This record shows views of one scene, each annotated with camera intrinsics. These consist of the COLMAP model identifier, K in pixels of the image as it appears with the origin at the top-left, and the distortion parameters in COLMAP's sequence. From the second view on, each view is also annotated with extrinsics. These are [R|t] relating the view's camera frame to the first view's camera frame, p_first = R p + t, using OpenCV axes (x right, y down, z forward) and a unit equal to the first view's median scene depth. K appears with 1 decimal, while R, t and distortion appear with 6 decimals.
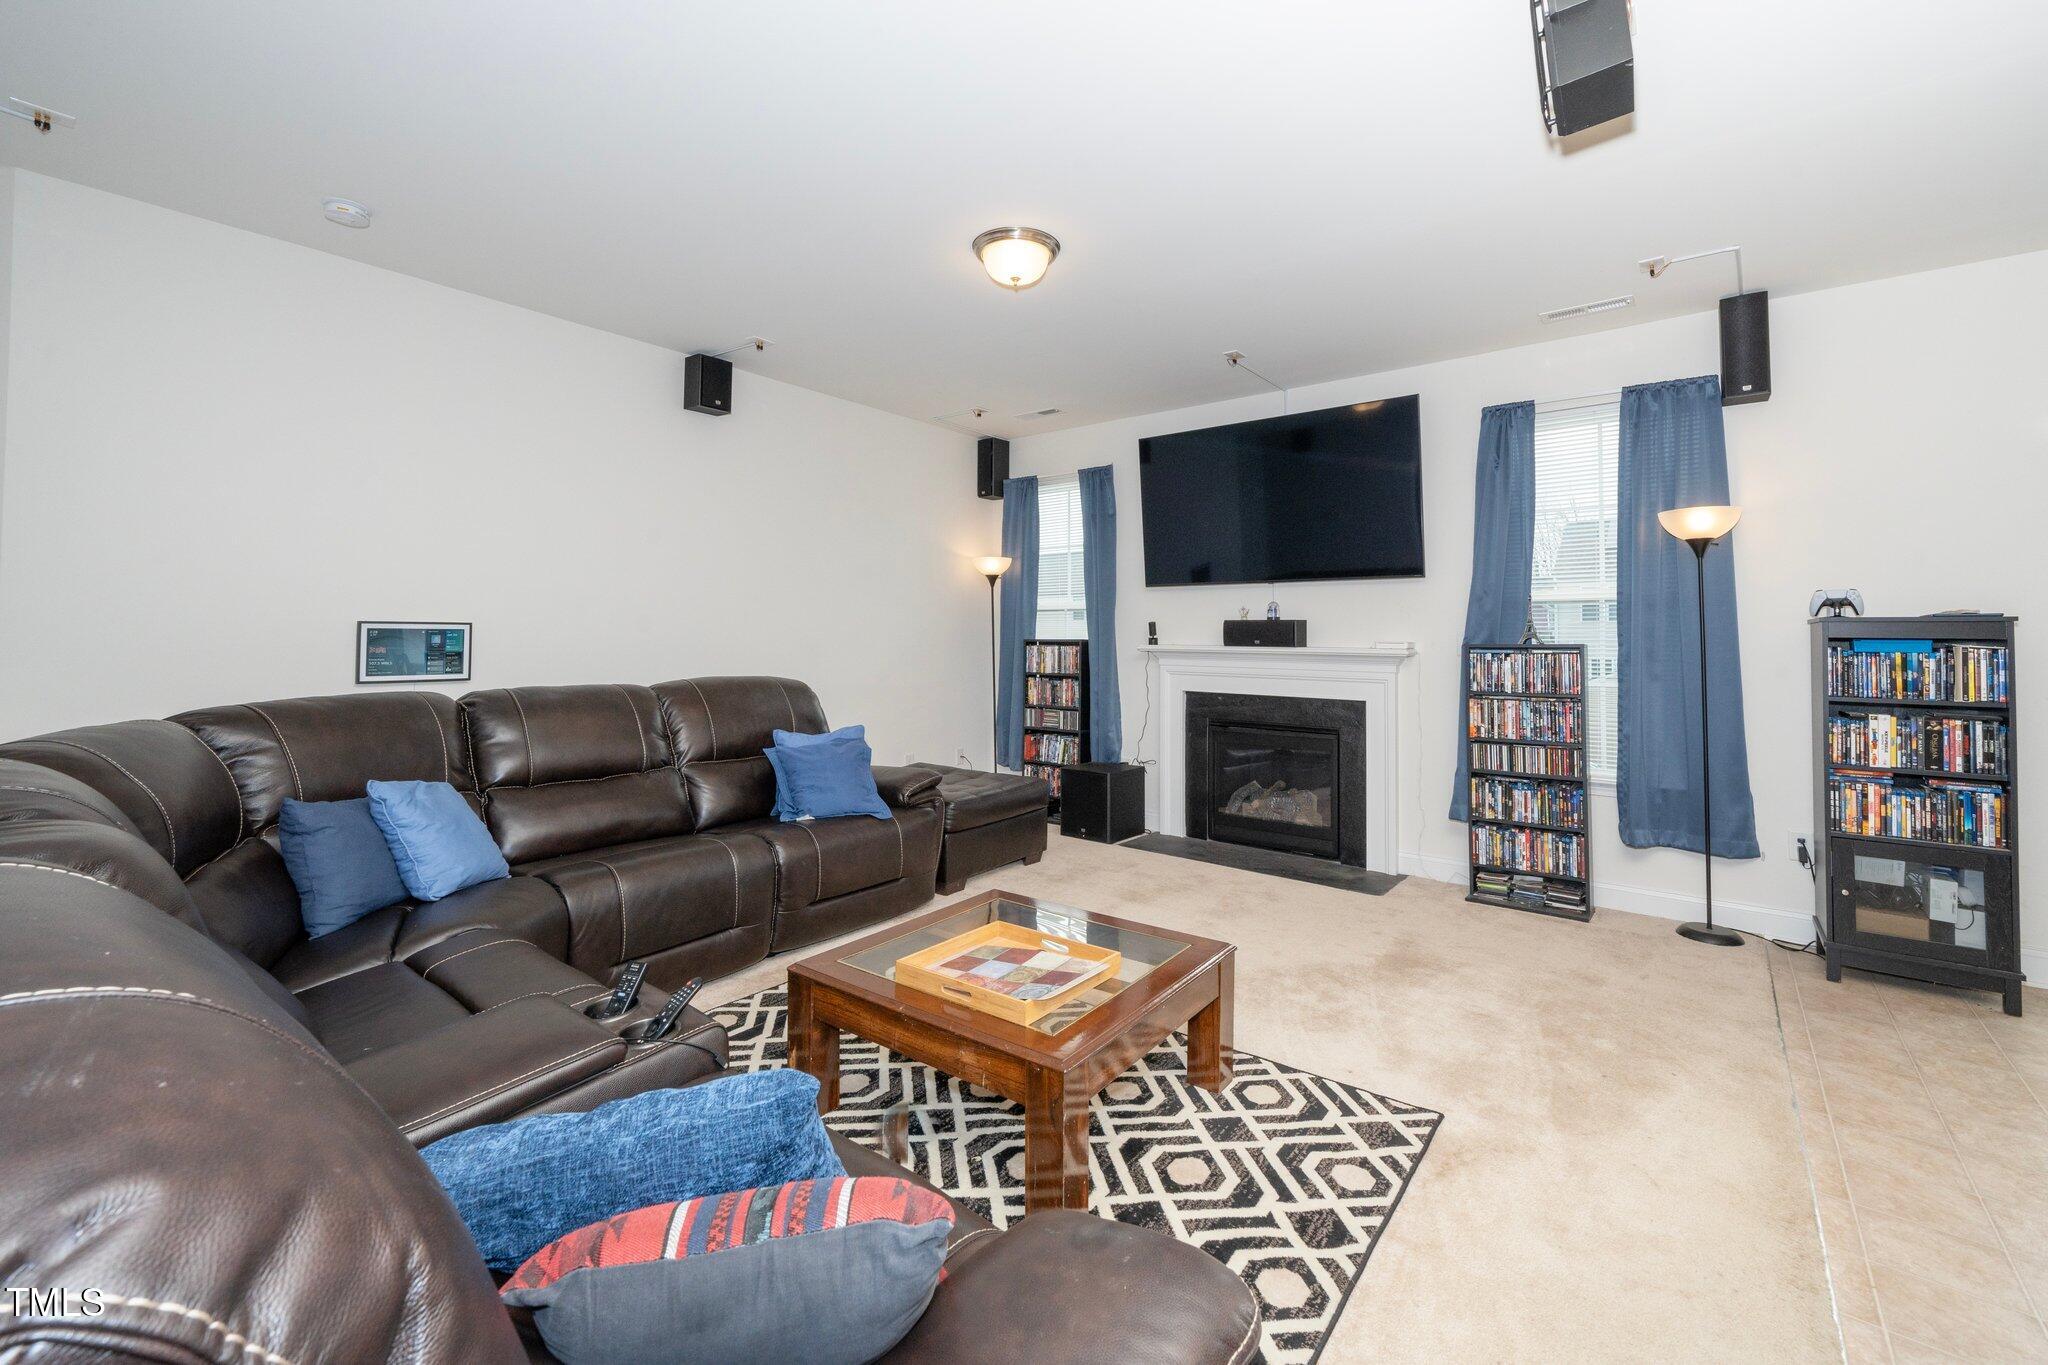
lens RADIAL K [[832.1, 0, 1036.2], [0, 832.1, 647.5], [0, 0, 1]] dist [0.001036, -0.000600]
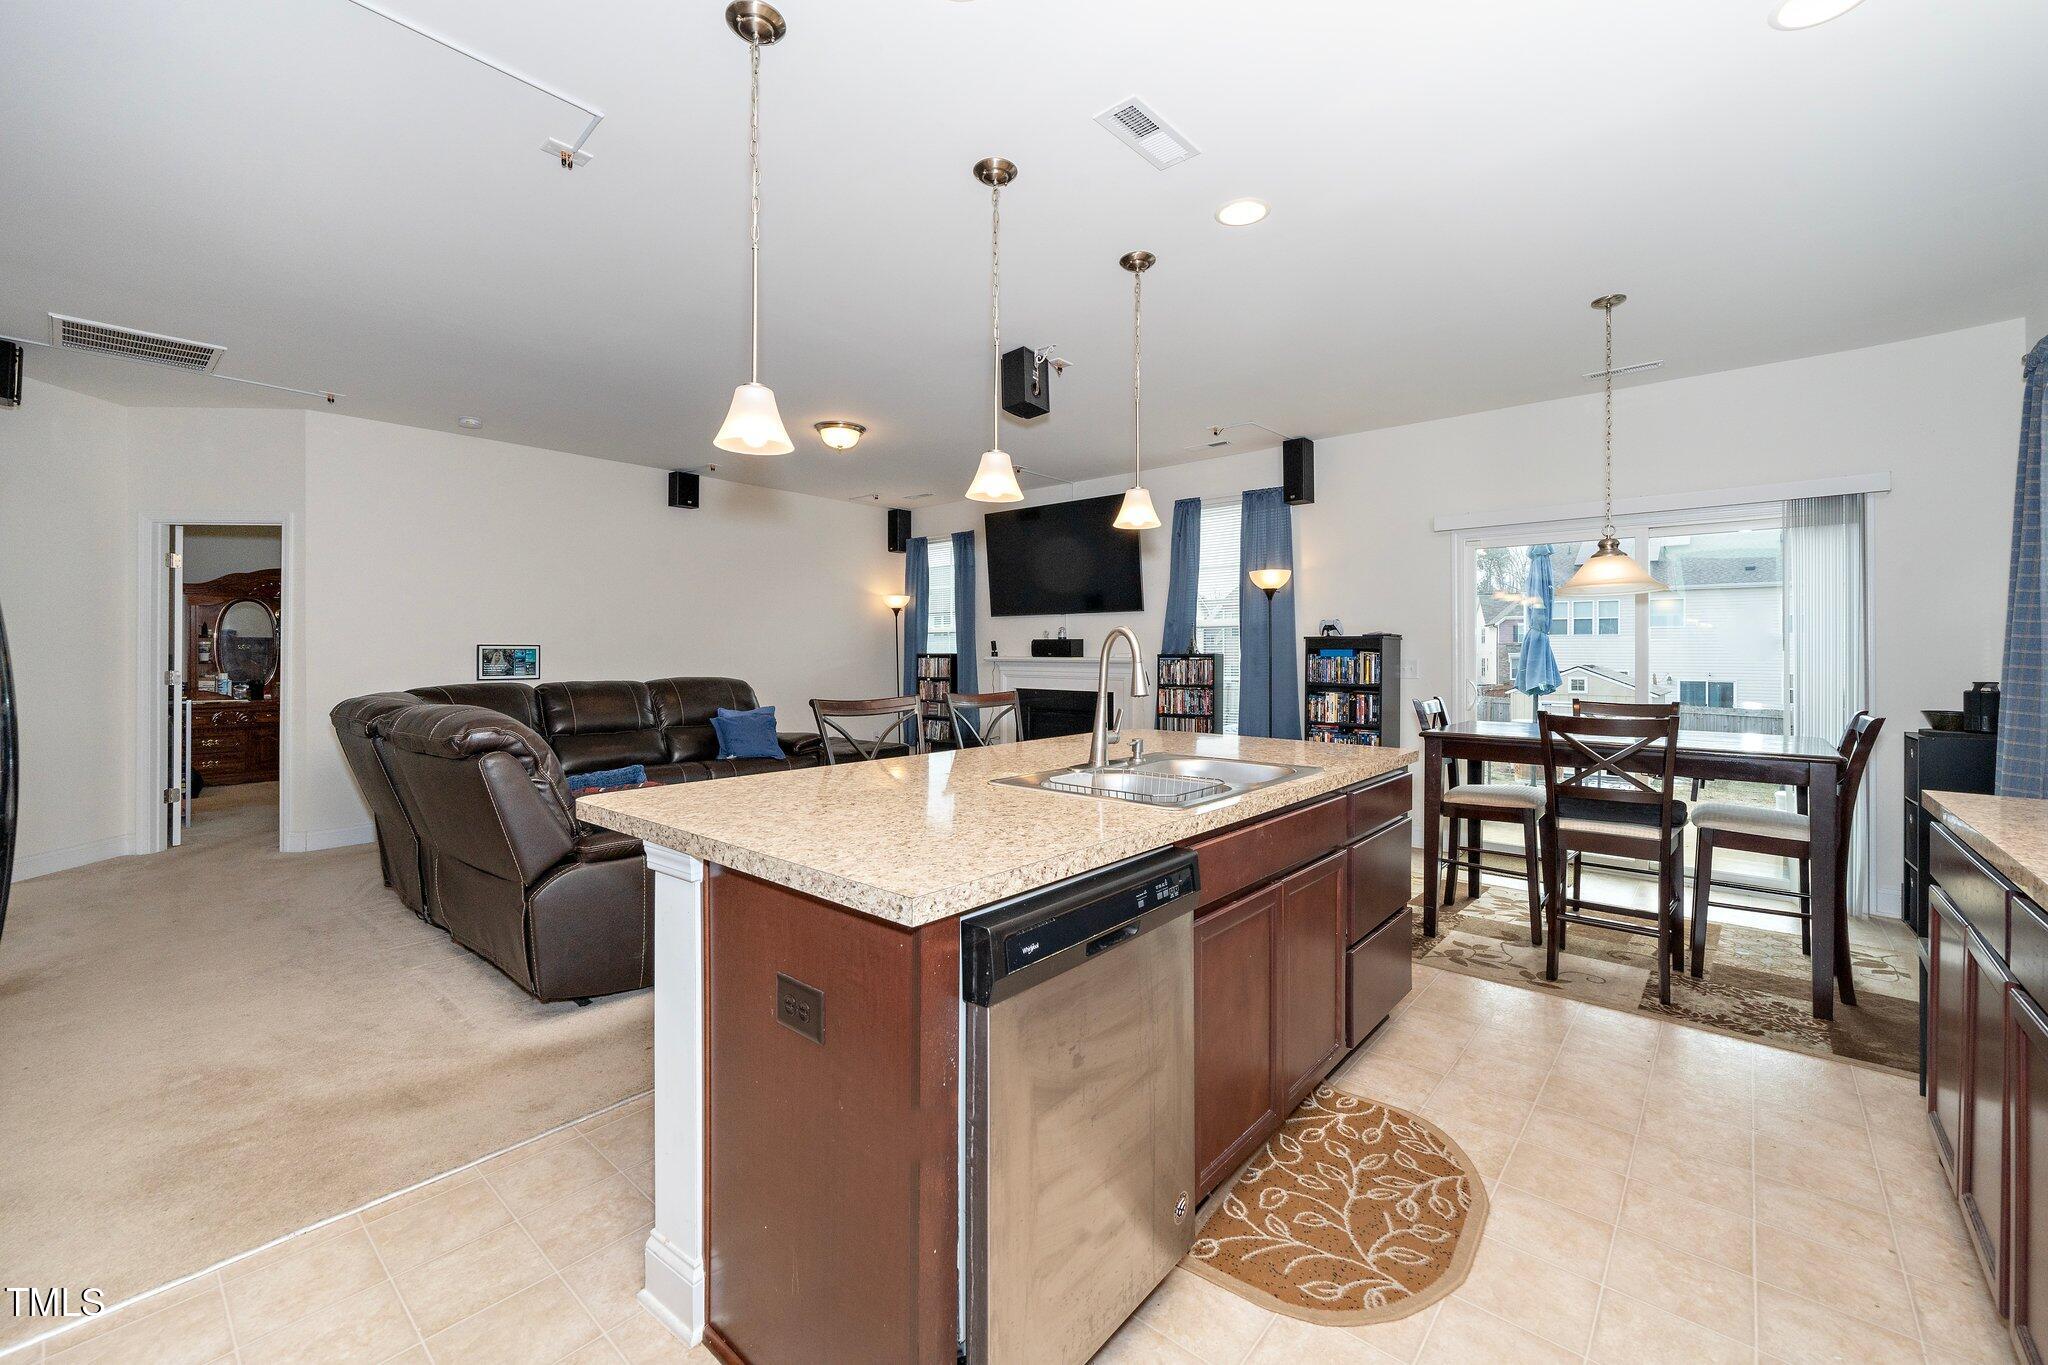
lens RADIAL K [[832.1, 0, 1023.1], [0, 832.1, 662.3], [0, 0, 1]] dist [0.001036, -0.000600]
pose [[0.998607, -0.003474, -0.052650, 0.355324], [0.003148, 0.999975, -0.006278, 0.020944], [0.052671, 0.006104, 0.998593, -0.579879]]
